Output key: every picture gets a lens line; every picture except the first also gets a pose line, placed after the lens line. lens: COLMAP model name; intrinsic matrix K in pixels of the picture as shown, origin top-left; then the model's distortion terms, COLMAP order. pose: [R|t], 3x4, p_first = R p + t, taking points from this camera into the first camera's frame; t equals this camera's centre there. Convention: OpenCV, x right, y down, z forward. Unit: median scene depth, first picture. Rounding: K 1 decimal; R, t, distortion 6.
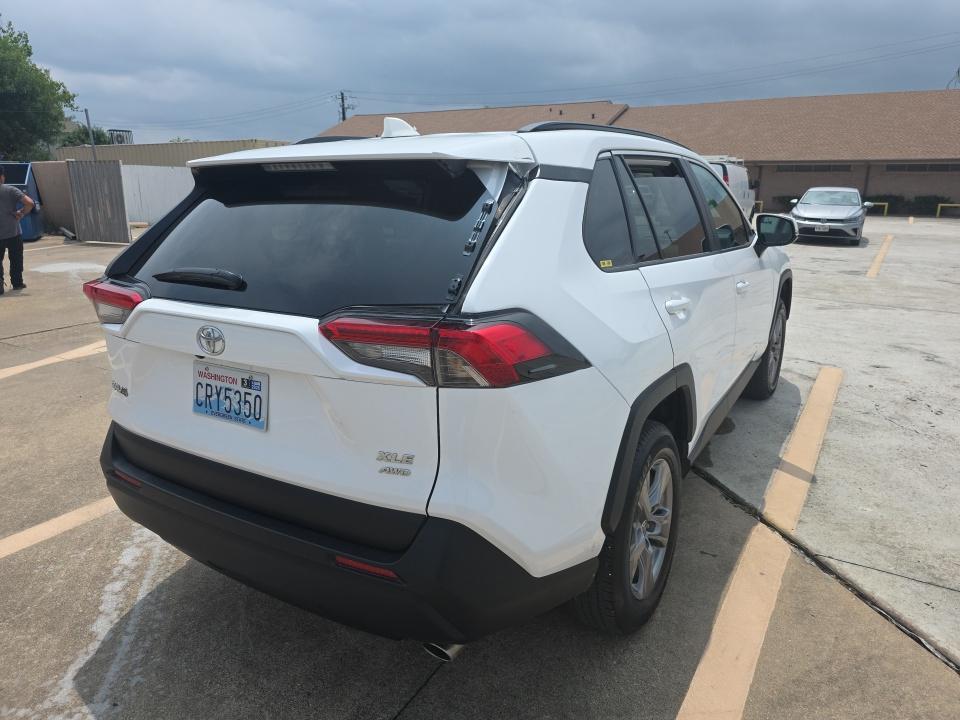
lens RADIAL K [[649.4, 0, 480.0], [0, 649.4, 360.0], [0, 0, 1]] dist [0.013911, -0.002813]
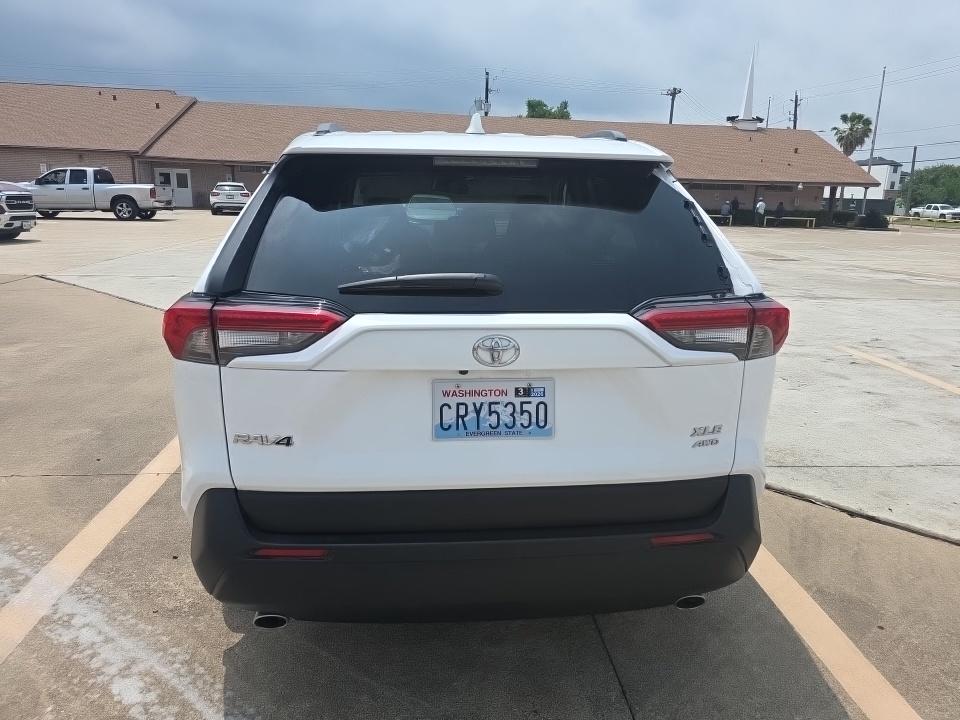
lens RADIAL K [[640.2, 0, 483.4], [0, 640.2, 355.7], [0, 0, 1]] dist [0.089105, -0.102640]
pose [[0.805303, -0.124900, 0.579557, -0.912689], [0.128684, 0.991076, 0.034778, -0.054611], [-0.578729, 0.046572, 0.814189, 0.271167]]
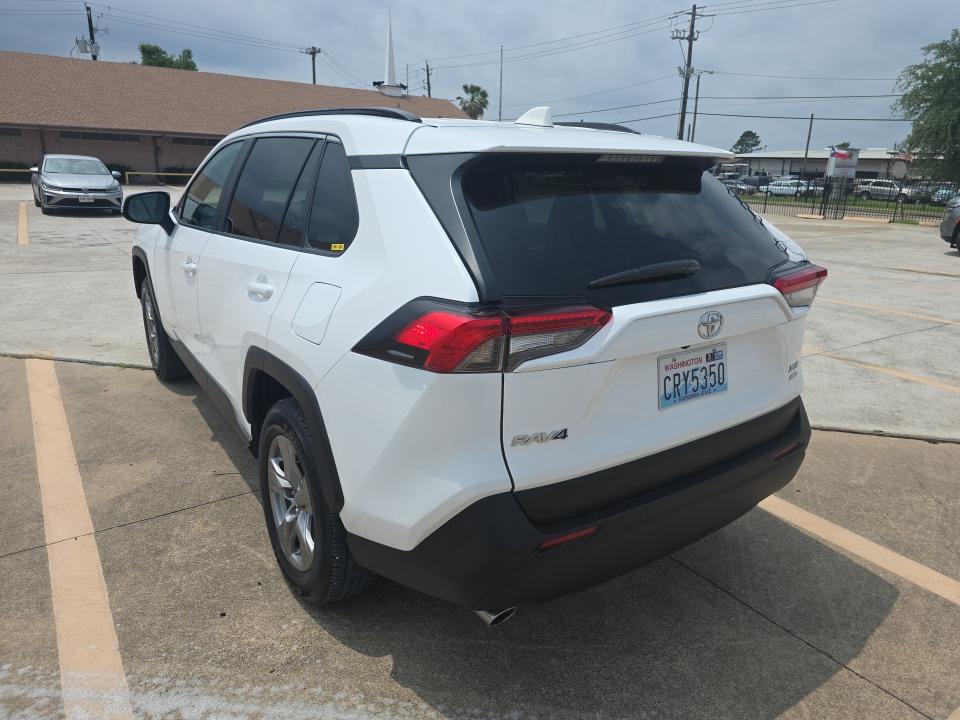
lens RADIAL K [[653.7, 0, 480.0], [0, 653.7, 360.0], [0, 0, 1]] dist [0.070983, -0.074388]
pose [[0.405936, -0.248175, 0.879560, -1.483590], [0.209730, 0.962035, 0.174651, -0.235319], [-0.889511, 0.113573, 0.442574, 0.832015]]
